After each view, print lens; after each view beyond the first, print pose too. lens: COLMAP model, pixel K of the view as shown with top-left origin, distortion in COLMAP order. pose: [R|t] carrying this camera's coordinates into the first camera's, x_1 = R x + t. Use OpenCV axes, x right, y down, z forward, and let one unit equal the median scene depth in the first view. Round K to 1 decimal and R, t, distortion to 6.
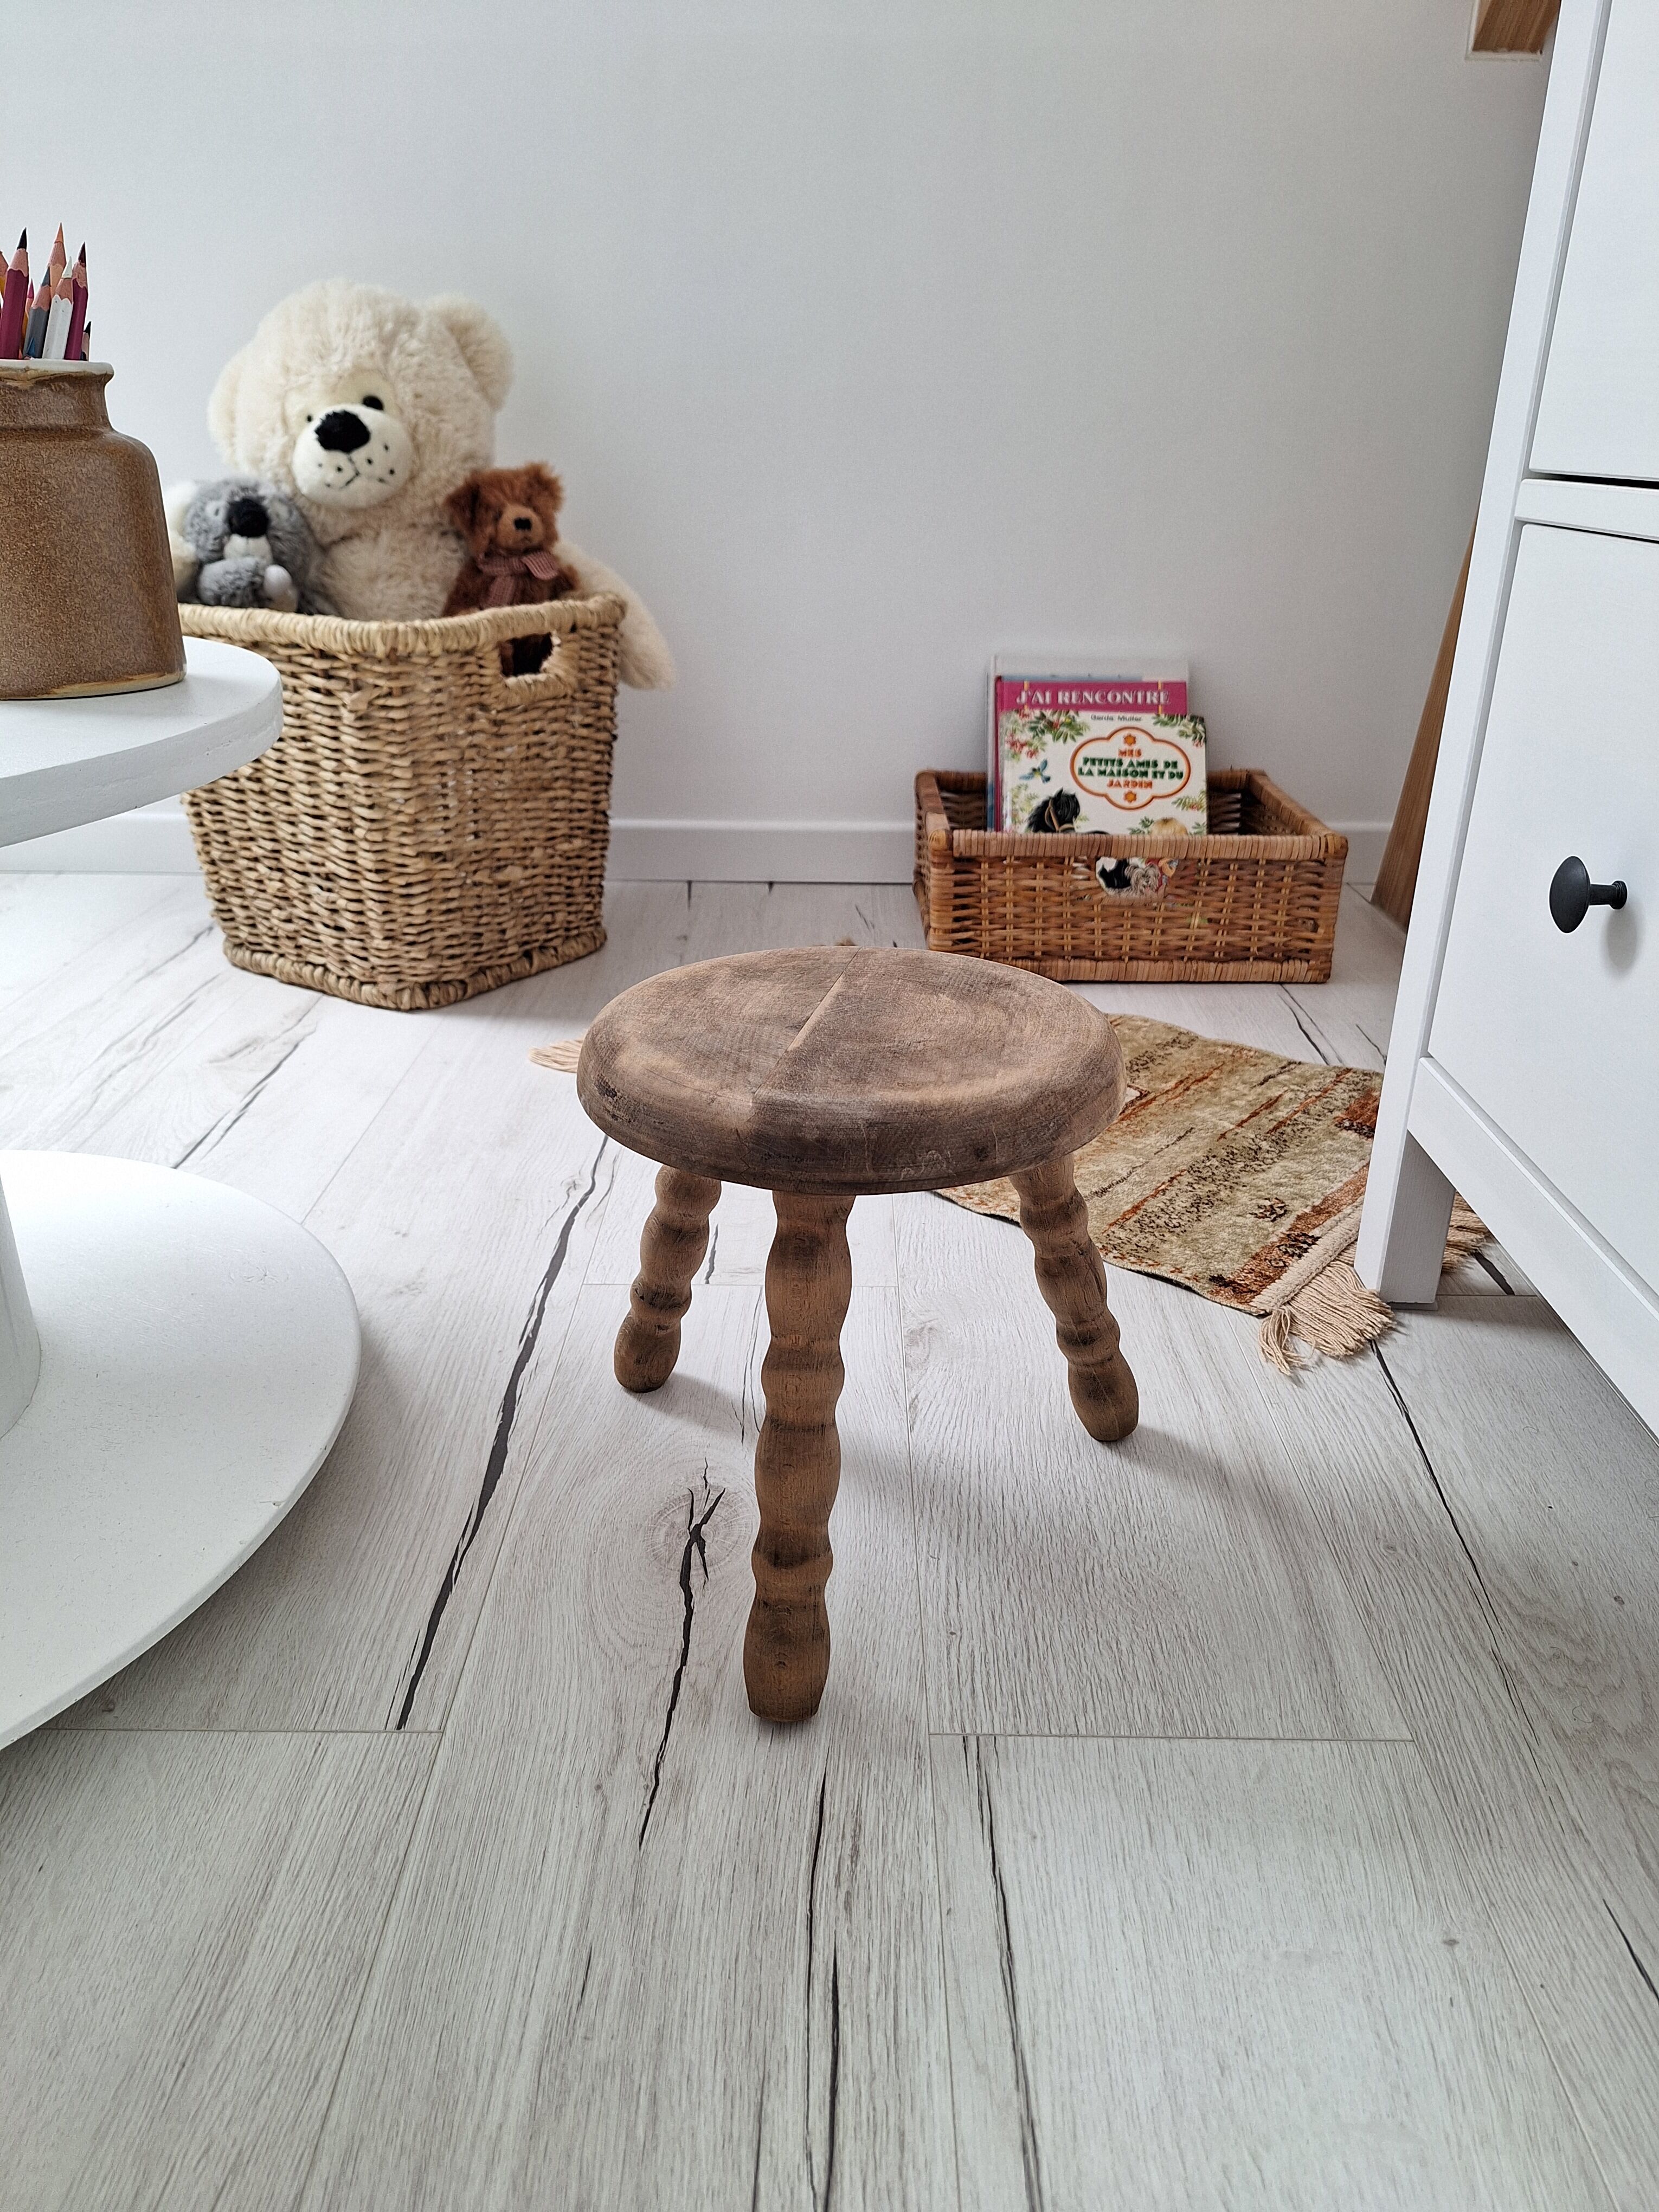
lens RADIAL K [[1568.2, 0, 856.6], [0, 1568.2, 1118.5], [0, 0, 1]] dist [0.062353, -0.094369]
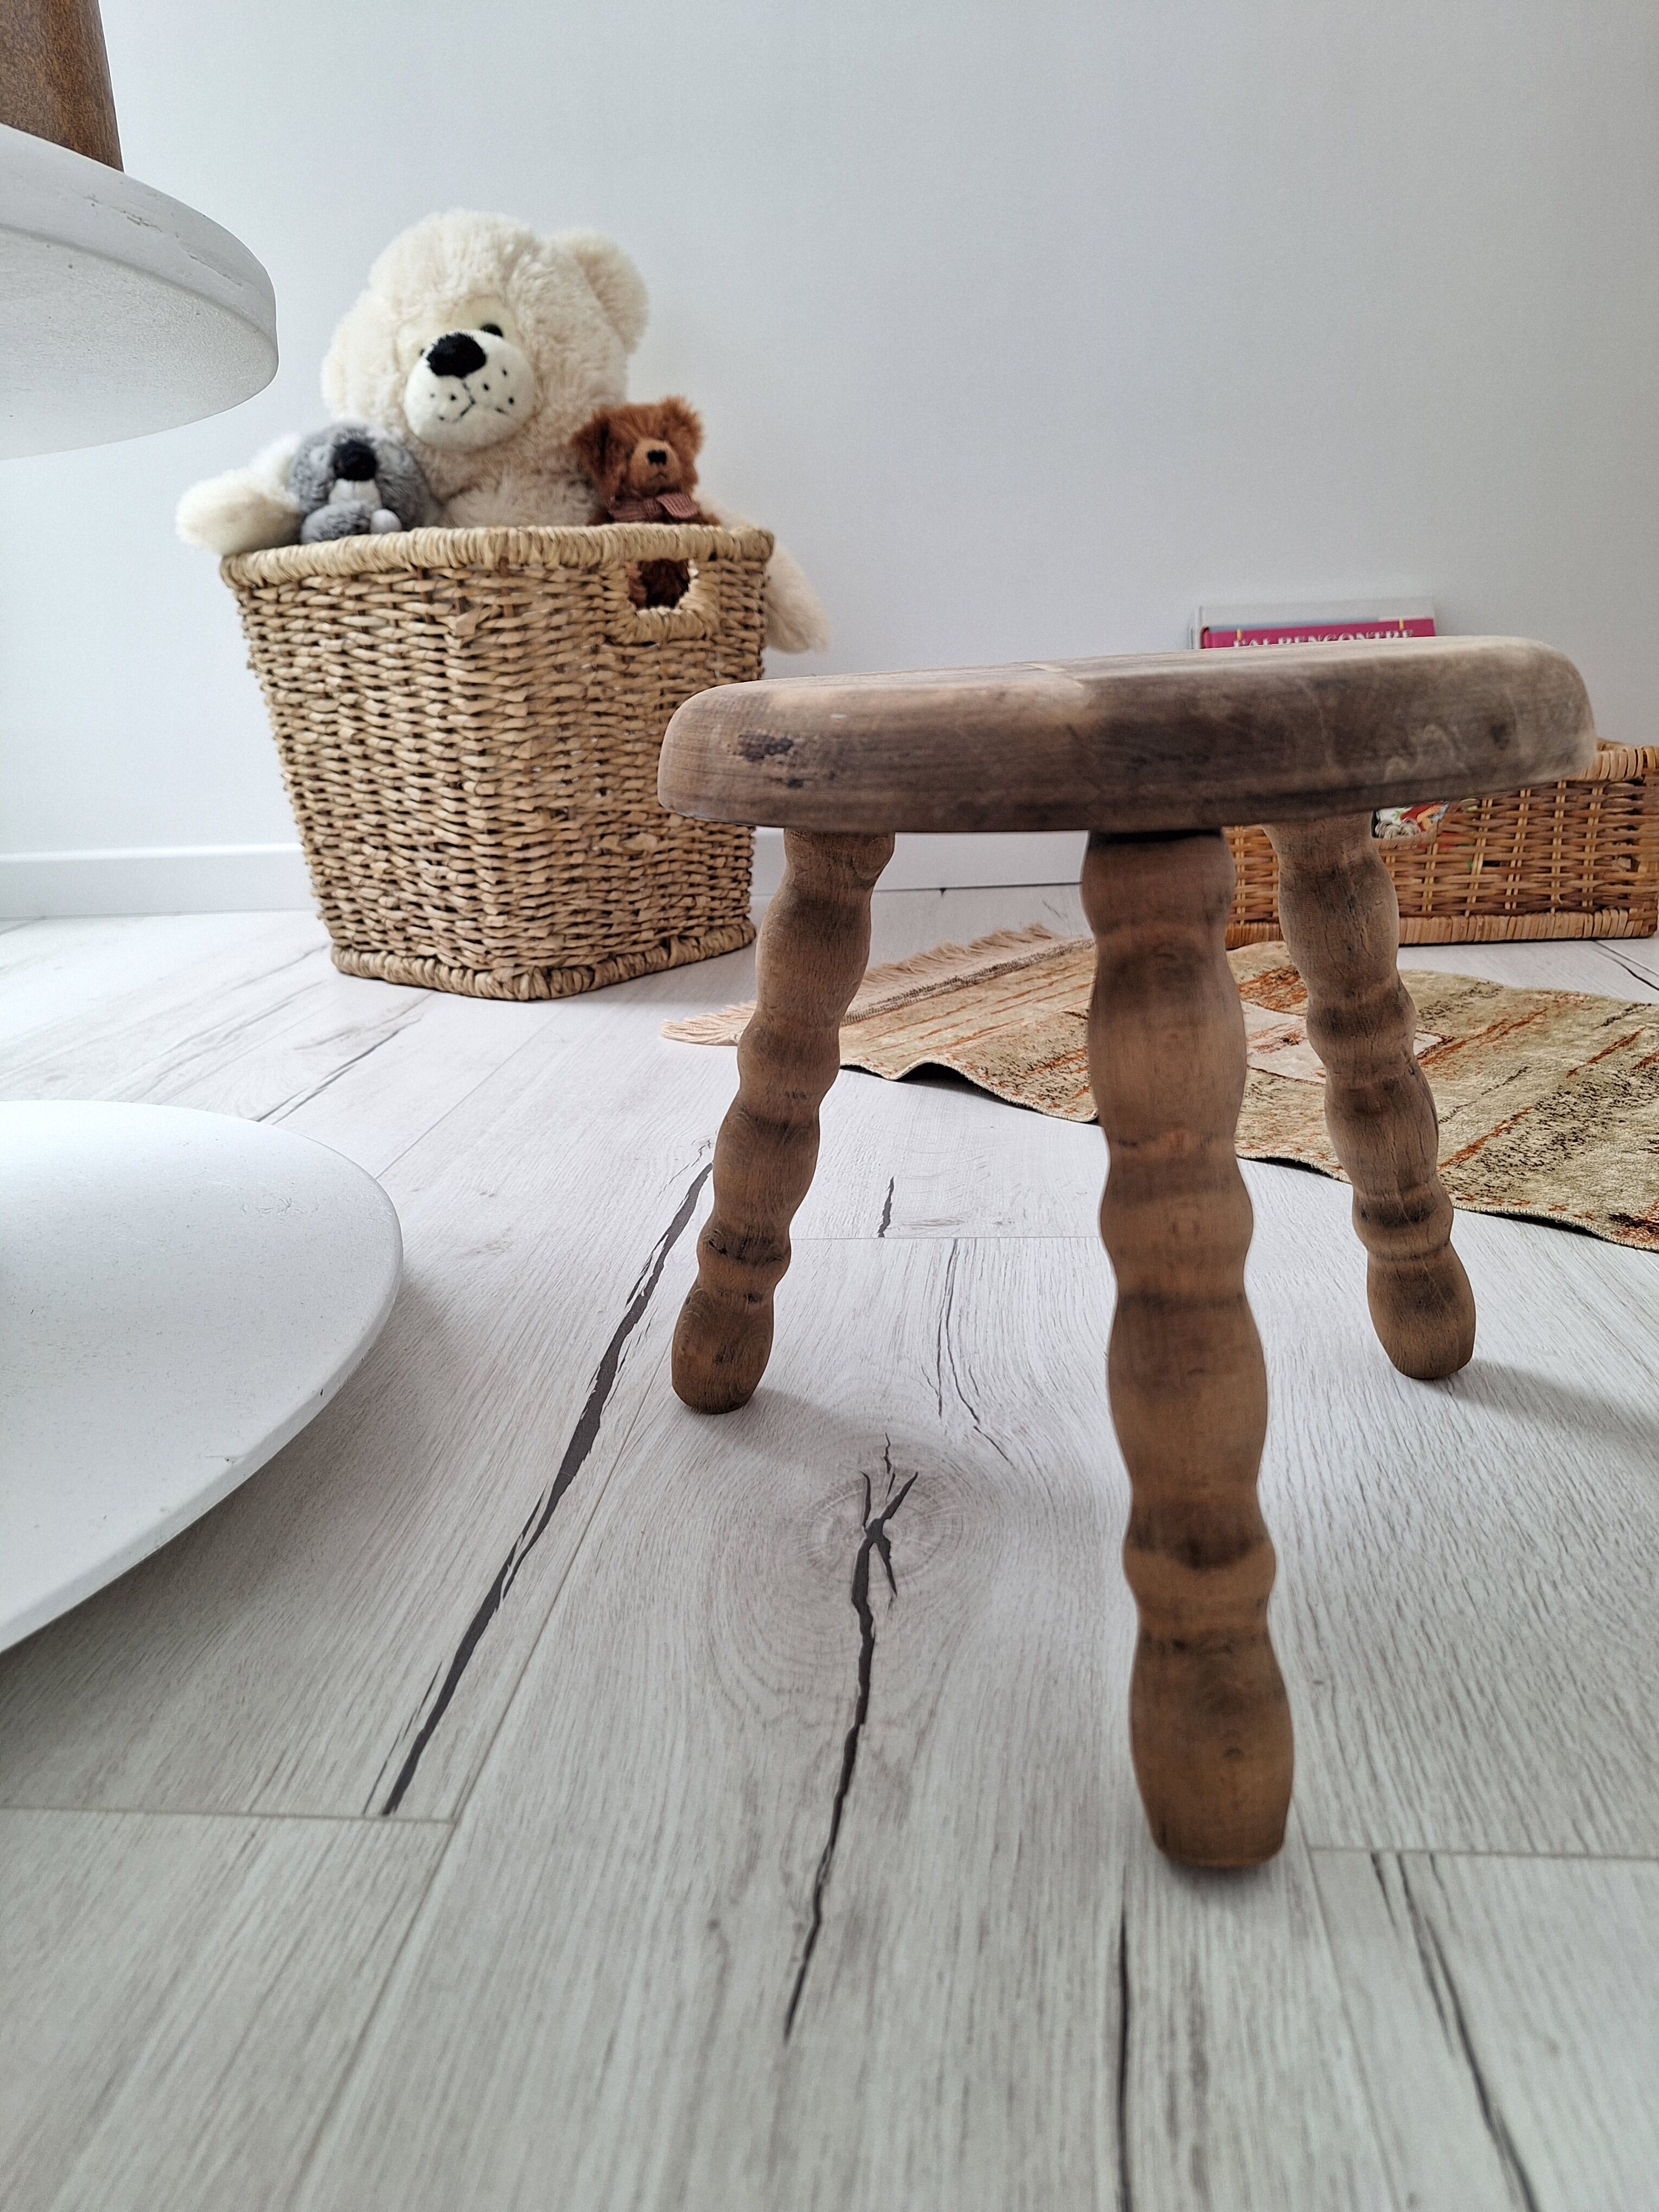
lens RADIAL K [[1568.2, 0, 832.4], [0, 1568.2, 1109.9], [0, 0, 1]] dist [0.062353, -0.094369]
pose [[0.992327, -0.030940, -0.119709, -0.025495], [0.017576, 0.993651, -0.111123, 0.110751], [0.122387, 0.108167, 0.986570, 0.234597]]
